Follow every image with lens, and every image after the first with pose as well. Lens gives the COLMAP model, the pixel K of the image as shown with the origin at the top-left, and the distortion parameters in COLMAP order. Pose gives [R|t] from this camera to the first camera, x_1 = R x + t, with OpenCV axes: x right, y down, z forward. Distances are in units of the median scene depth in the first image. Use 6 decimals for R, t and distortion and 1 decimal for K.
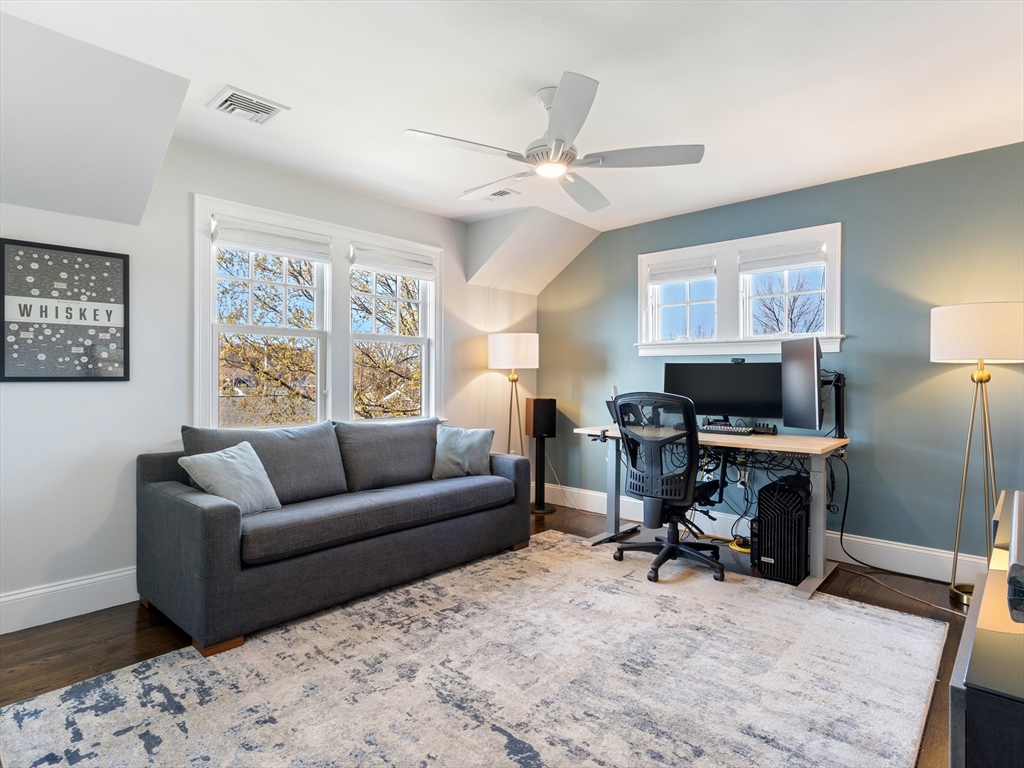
lens RADIAL K [[520.1, 0, 511.5], [0, 520.1, 378.3], [0, 0, 1]] dist [-0.001185, -0.001290]
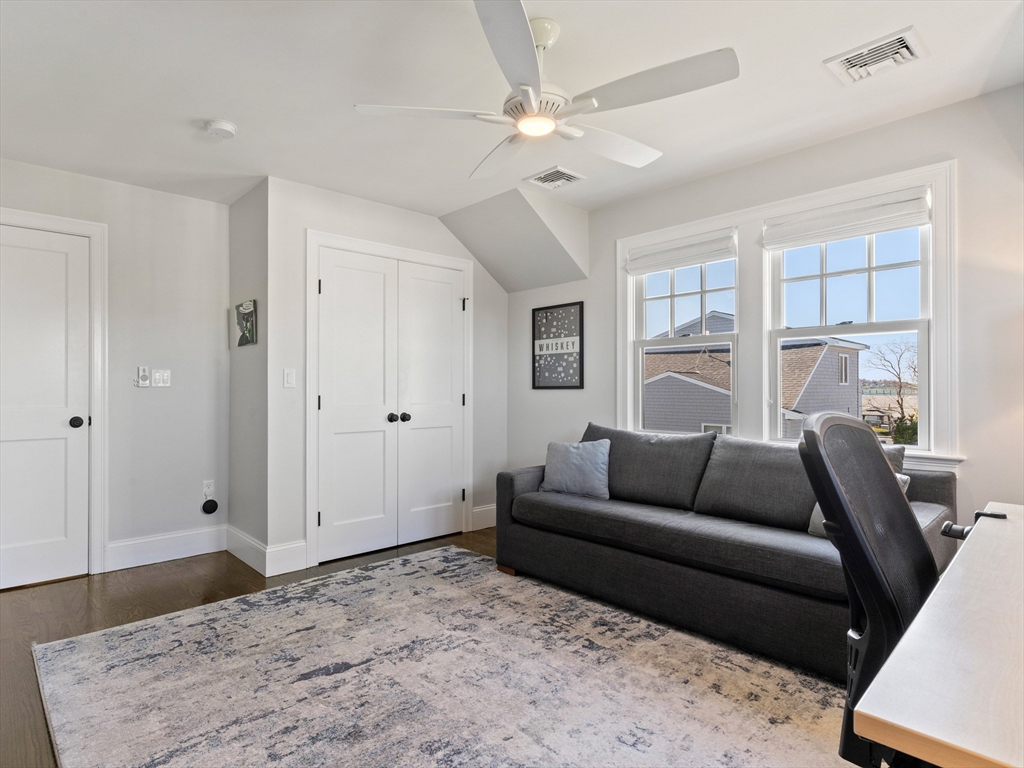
lens RADIAL K [[562.1, 0, 512.0], [0, 562.1, 384.0], [0, 0, 1]] dist [-0.001123, -0.000992]
pose [[-0.044043, -0.008397, -0.998994, 0.893613], [0.002809, 0.999960, -0.008529, 0.005305], [0.999026, -0.003181, -0.044017, 0.942606]]
